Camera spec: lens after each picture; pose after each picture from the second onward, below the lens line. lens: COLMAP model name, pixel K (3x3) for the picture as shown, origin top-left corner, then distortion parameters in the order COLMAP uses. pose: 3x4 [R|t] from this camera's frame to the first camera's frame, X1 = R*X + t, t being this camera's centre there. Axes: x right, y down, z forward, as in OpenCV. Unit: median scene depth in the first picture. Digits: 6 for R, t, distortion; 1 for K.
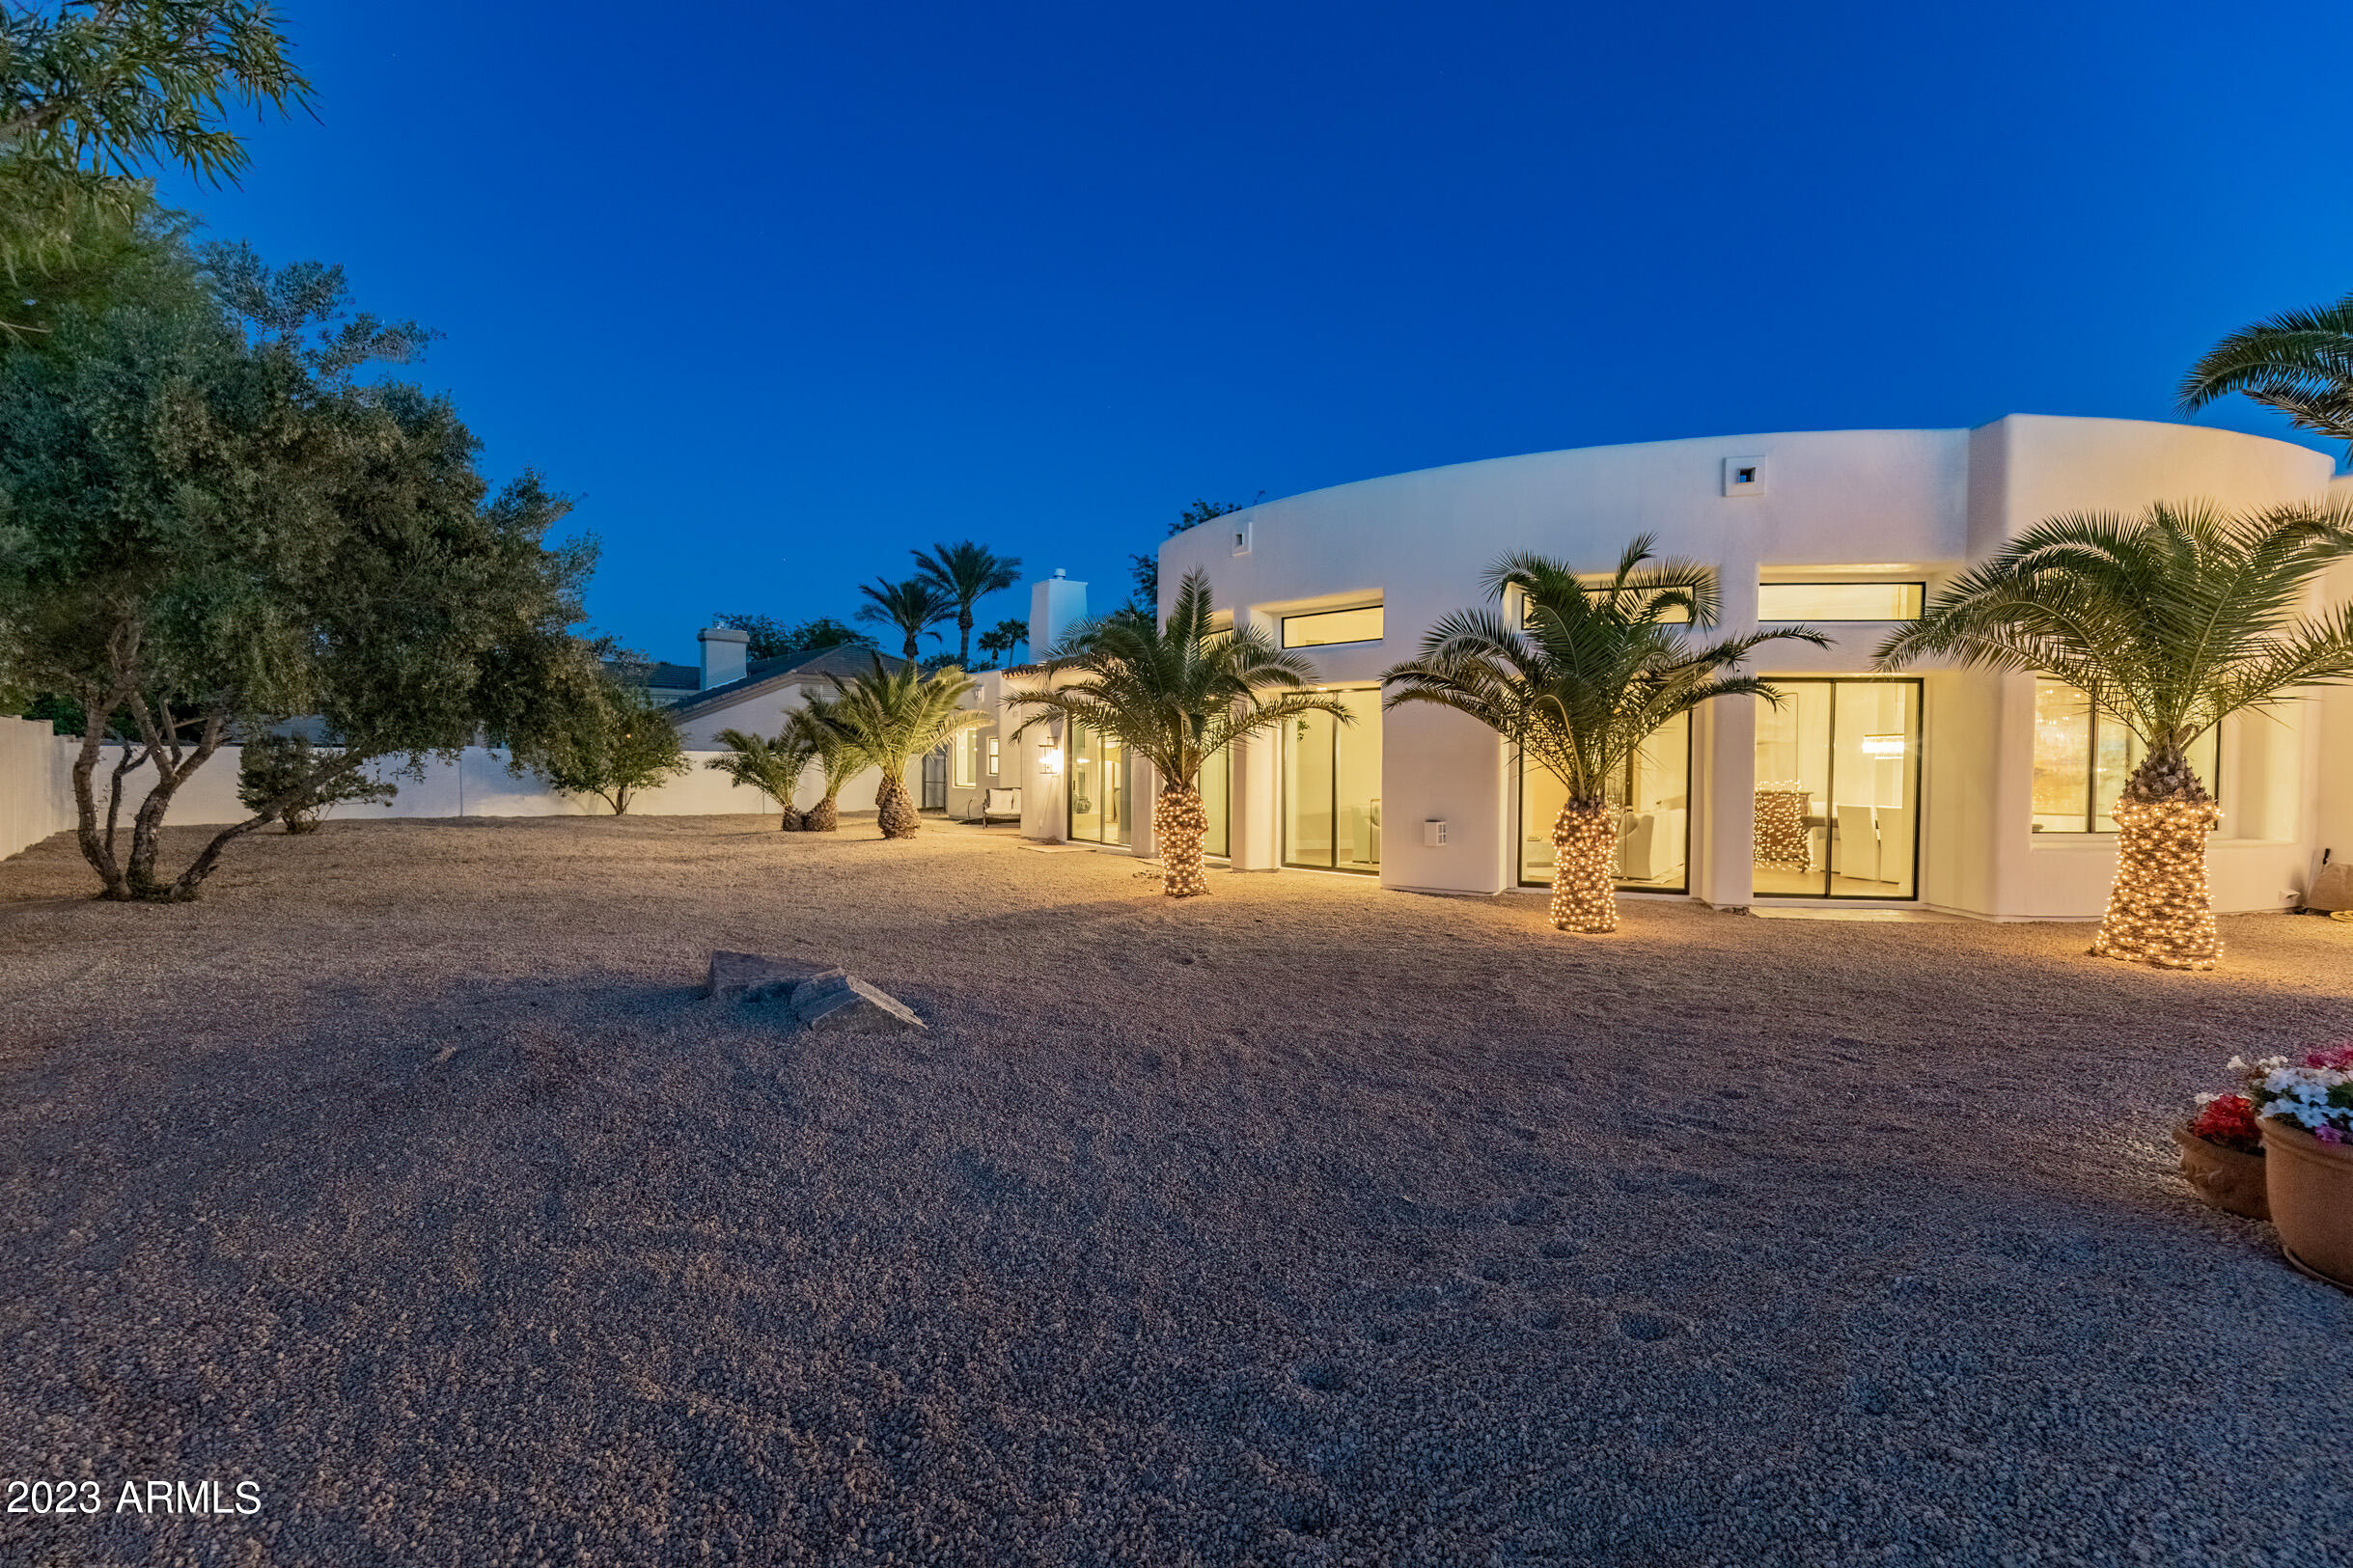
lens RADIAL K [[1055.4, 0, 1176.5], [0, 1055.4, 784.0], [0, 0, 1]] dist [0.000959, 0.000064]
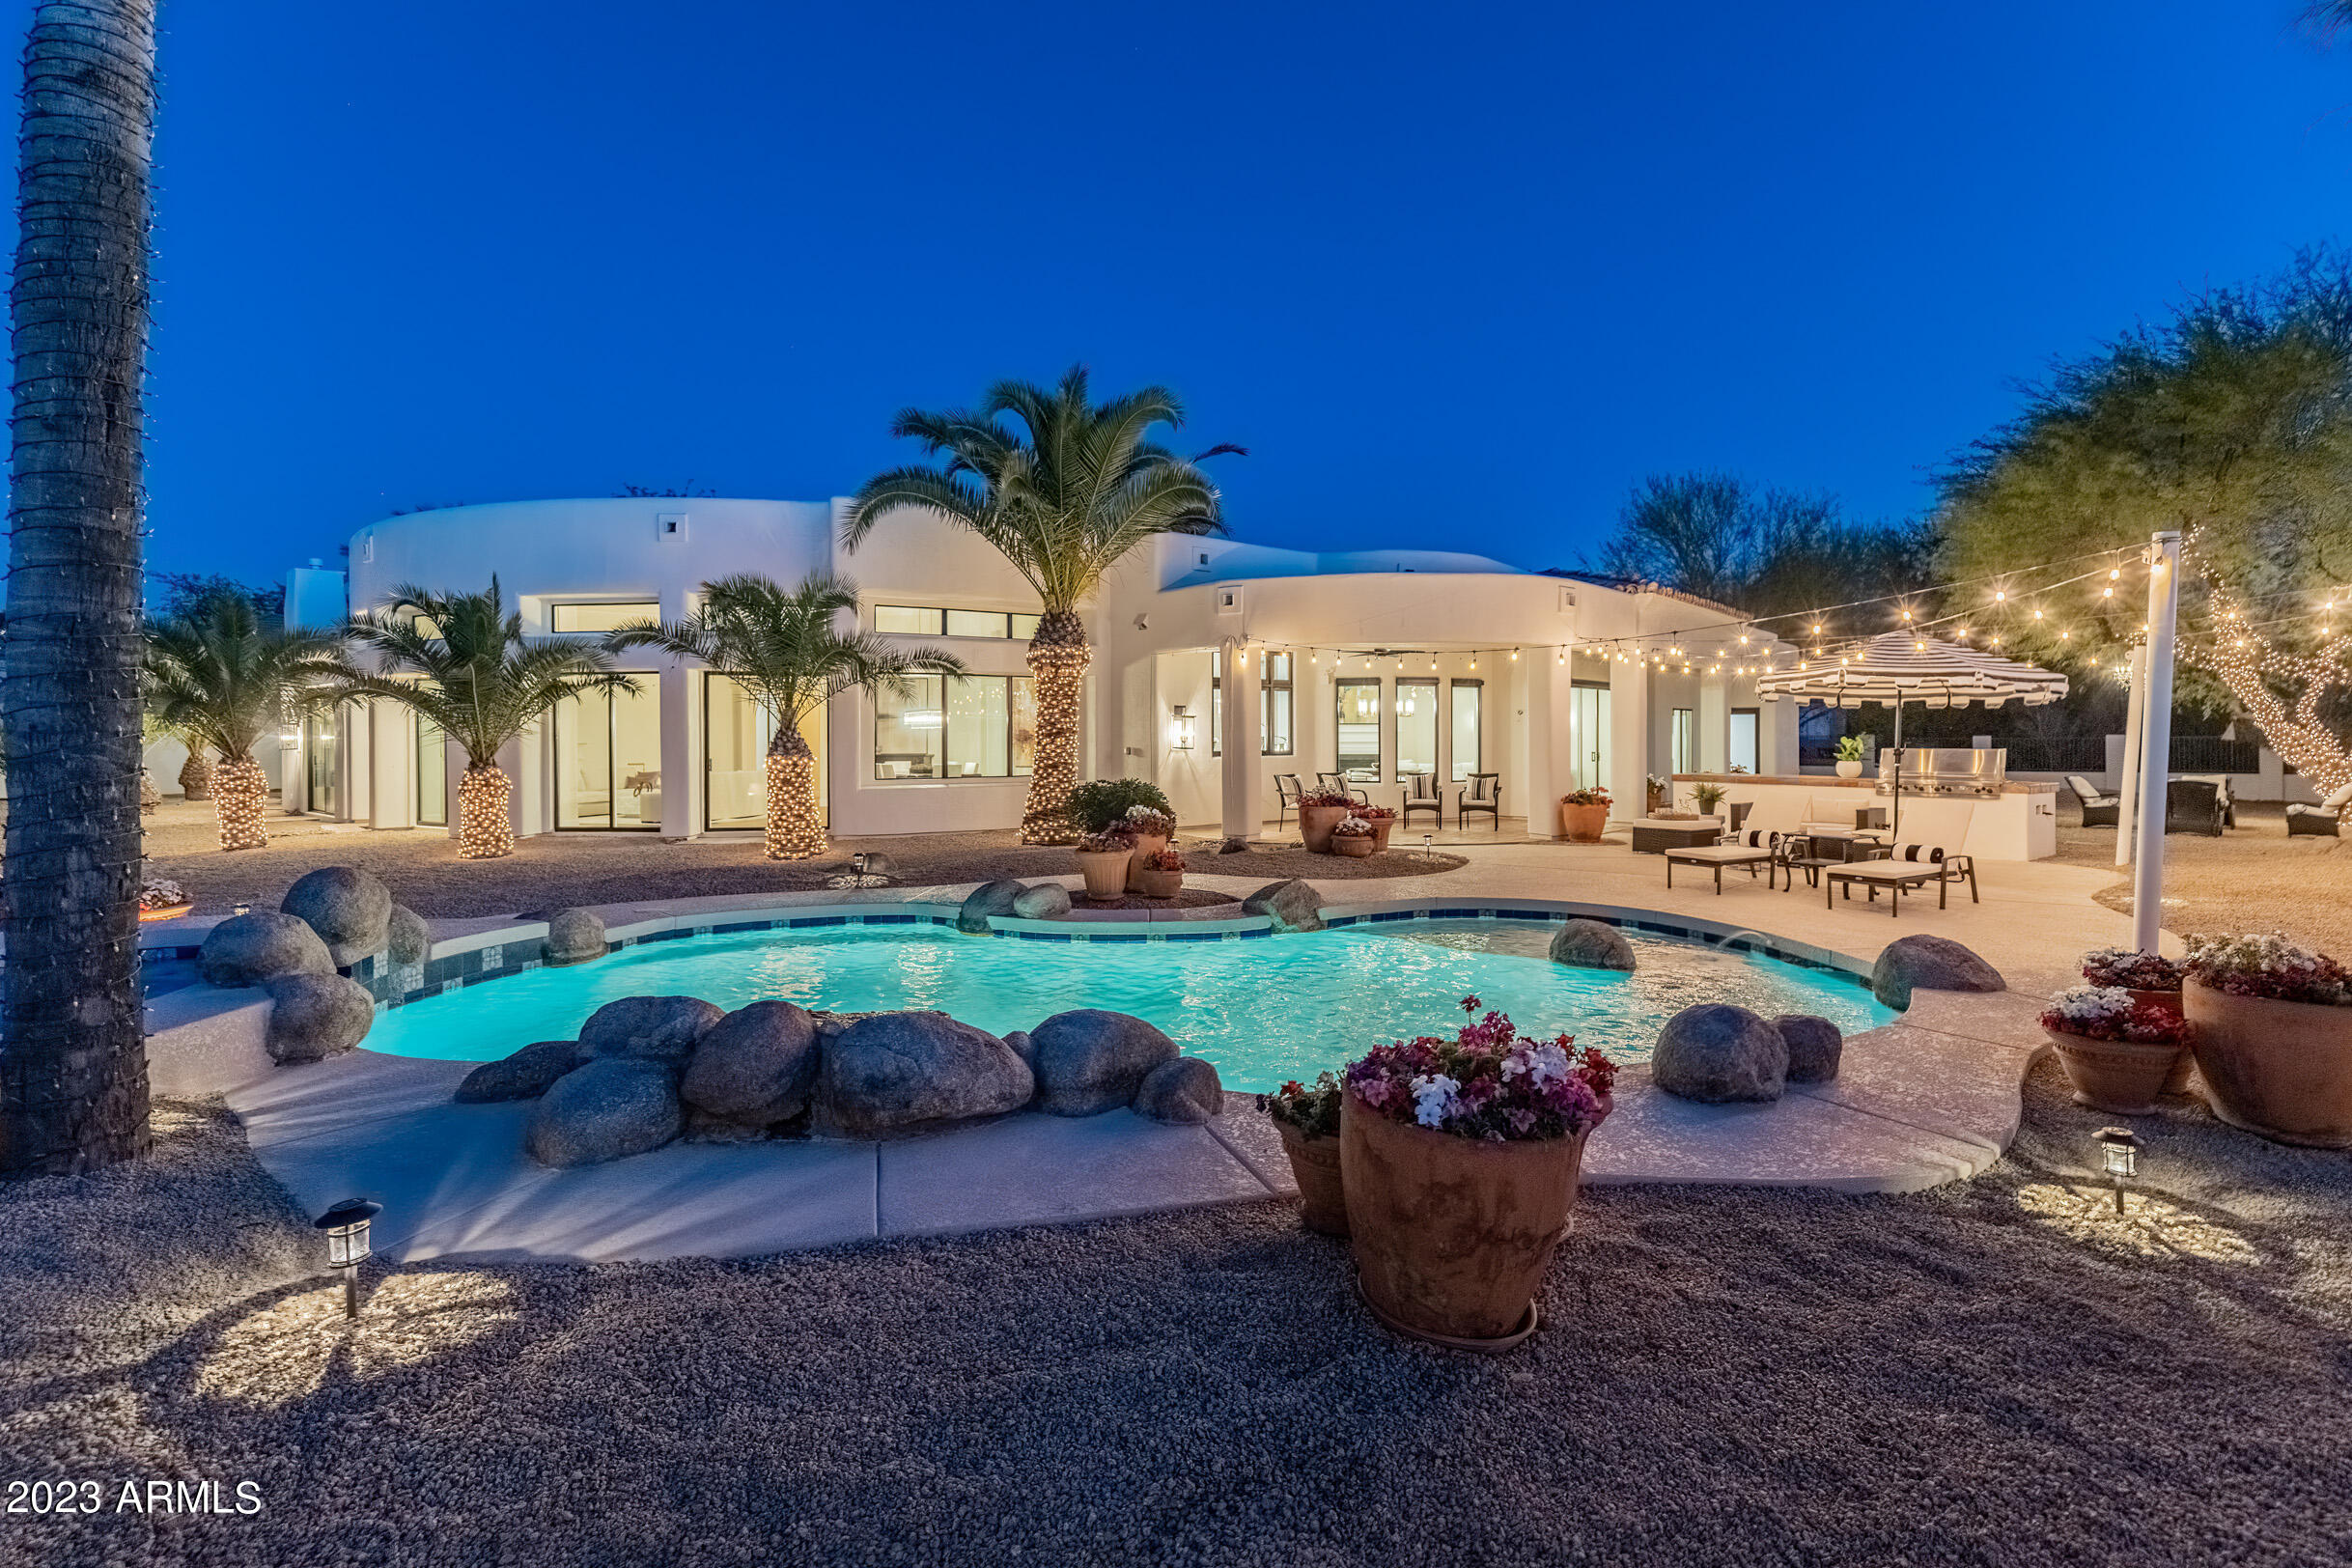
lens RADIAL K [[1080.1, 0, 1191.9], [0, 1080.1, 740.9], [0, 0, 1]] dist [0.006167, -0.000180]
pose [[0.958907, -0.014806, 0.283333, 0.707482], [0.018616, 0.999769, -0.010759, 0.015473], [-0.283108, 0.015591, 0.958961, -0.501415]]
